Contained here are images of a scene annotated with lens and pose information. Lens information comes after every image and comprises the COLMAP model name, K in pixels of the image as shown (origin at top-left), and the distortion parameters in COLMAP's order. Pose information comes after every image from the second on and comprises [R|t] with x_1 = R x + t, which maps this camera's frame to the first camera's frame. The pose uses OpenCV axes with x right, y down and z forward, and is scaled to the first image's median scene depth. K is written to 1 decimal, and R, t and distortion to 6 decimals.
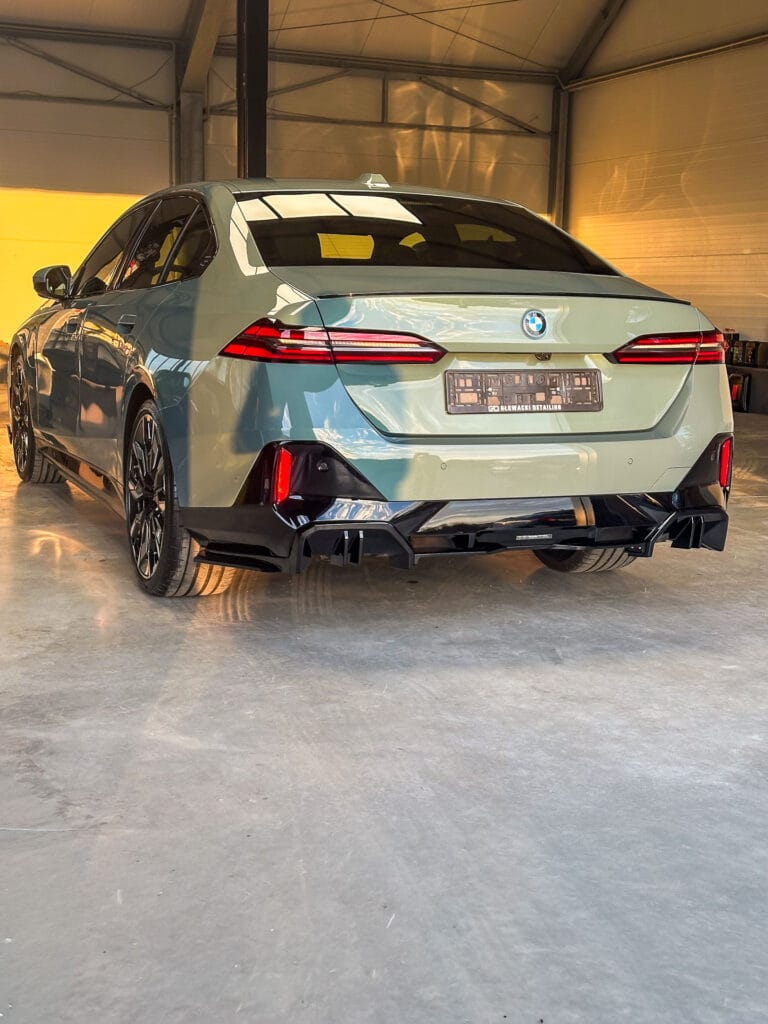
lens RADIAL K [[1408.0, 0, 378.8], [0, 1408.0, 508.1], [0, 0, 1]] dist [0.124160, 0.000000]
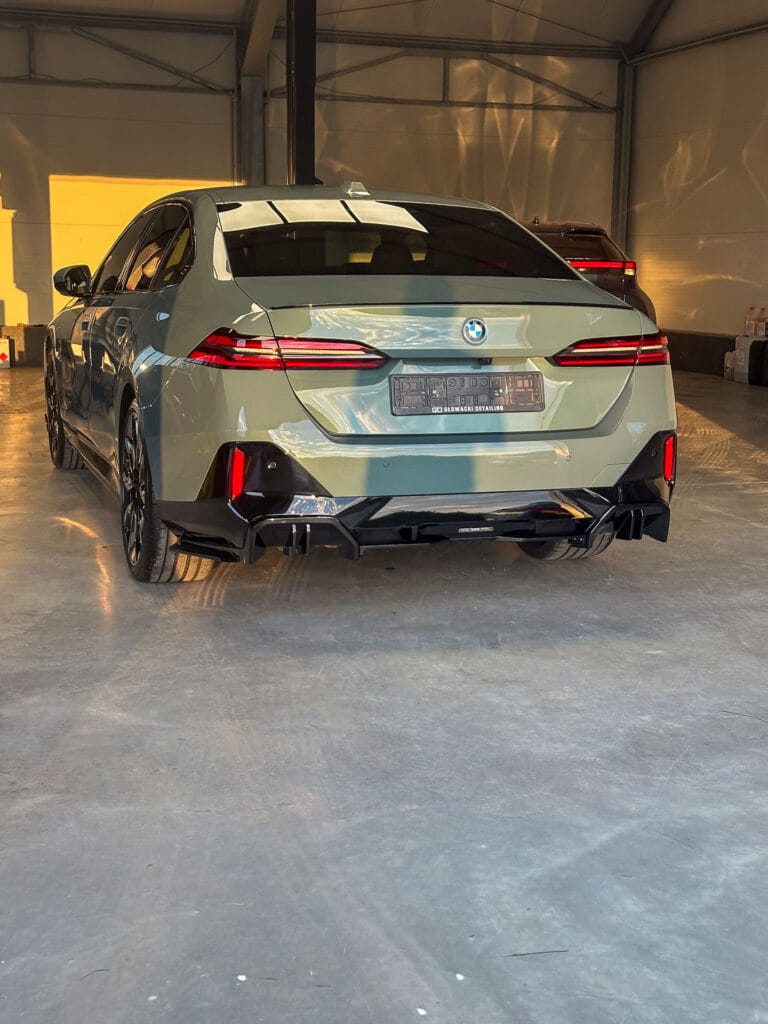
lens RADIAL K [[1408.0, 0, 374.4], [0, 1408.0, 522.2], [0, 0, 1]] dist [0.124160, 0.000000]
pose [[0.998041, 0.001769, -0.062530, 0.095910], [-0.000030, 0.999614, 0.027790, -0.014482], [0.062555, -0.027734, 0.997656, -0.069944]]
